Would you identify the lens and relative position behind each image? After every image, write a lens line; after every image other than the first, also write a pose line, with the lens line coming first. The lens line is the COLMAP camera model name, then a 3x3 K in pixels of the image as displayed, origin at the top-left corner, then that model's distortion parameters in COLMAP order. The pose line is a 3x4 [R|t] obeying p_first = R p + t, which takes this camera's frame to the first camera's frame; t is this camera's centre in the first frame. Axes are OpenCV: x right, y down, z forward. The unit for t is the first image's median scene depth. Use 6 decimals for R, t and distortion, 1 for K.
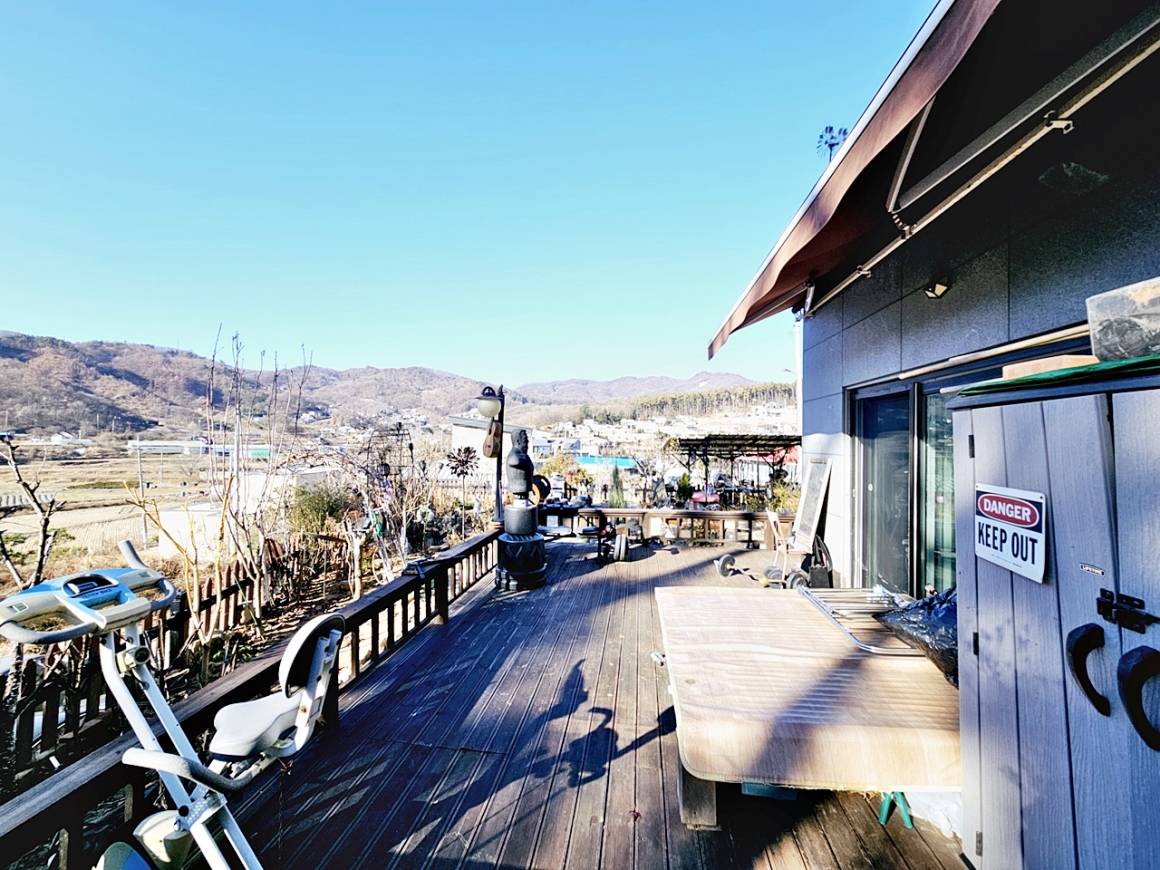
lens RADIAL K [[472.2, 0, 582.6], [0, 472.2, 435.2], [0, 0, 1]] dist [0.003330, -0.001659]
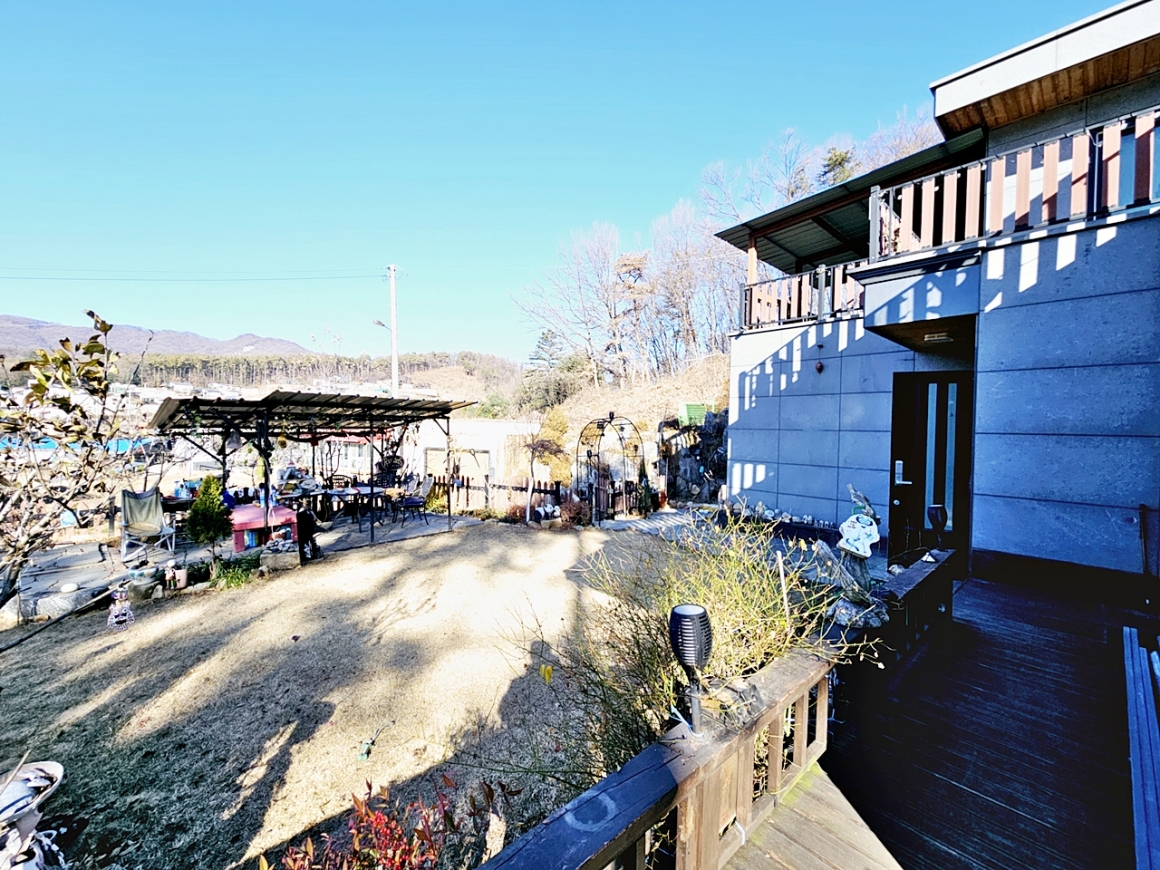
lens RADIAL K [[472.2, 0, 575.7], [0, 472.2, 436.5], [0, 0, 1]] dist [0.003330, -0.001659]
pose [[0.656877, -0.016187, 0.753824, 0.375599], [-0.022624, 0.998896, 0.041164, 0.055793], [-0.753658, -0.044094, 0.655786, 1.580047]]
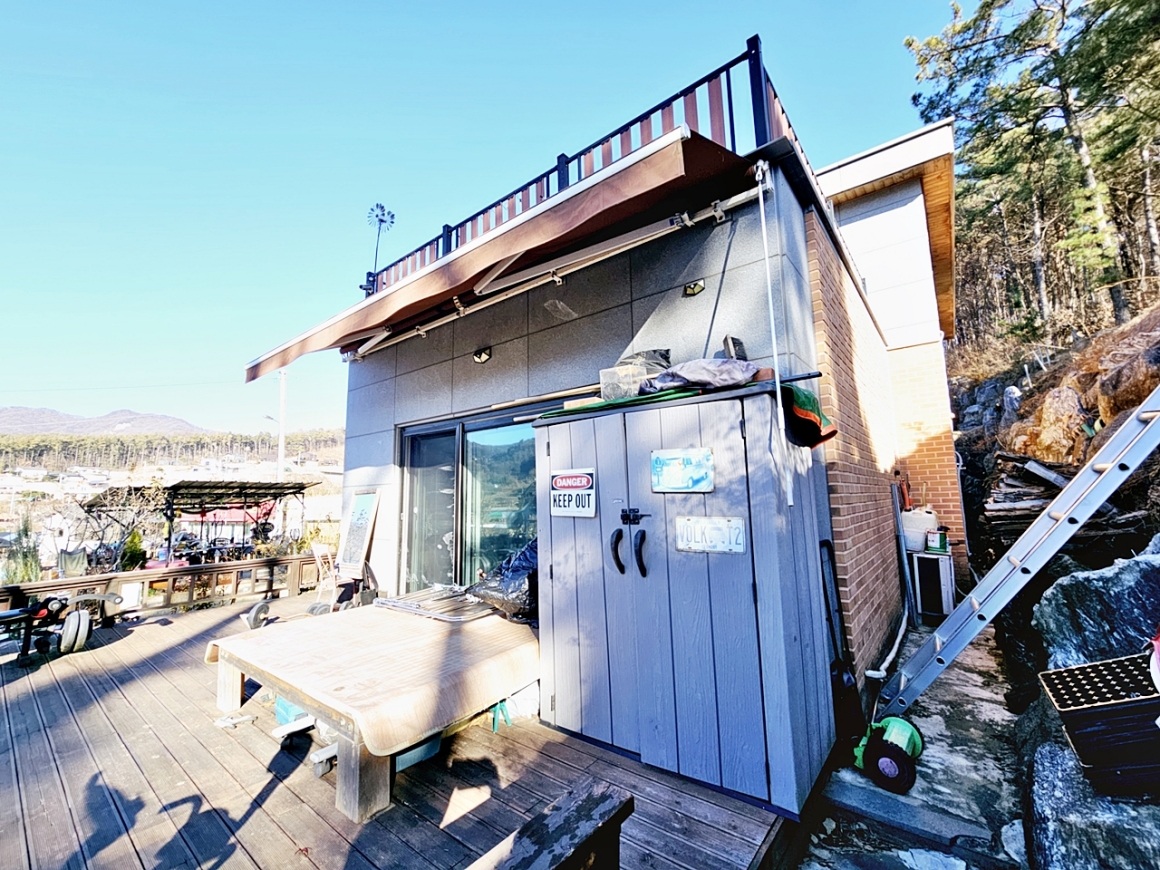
lens RADIAL K [[472.2, 0, 576.3], [0, 472.2, 439.0], [0, 0, 1]] dist [0.003330, -0.001659]
pose [[0.524992, 0.081866, 0.847161, -0.217122], [0.014040, 0.994395, -0.104795, 0.068538], [-0.850991, 0.066911, 0.520900, 0.027257]]
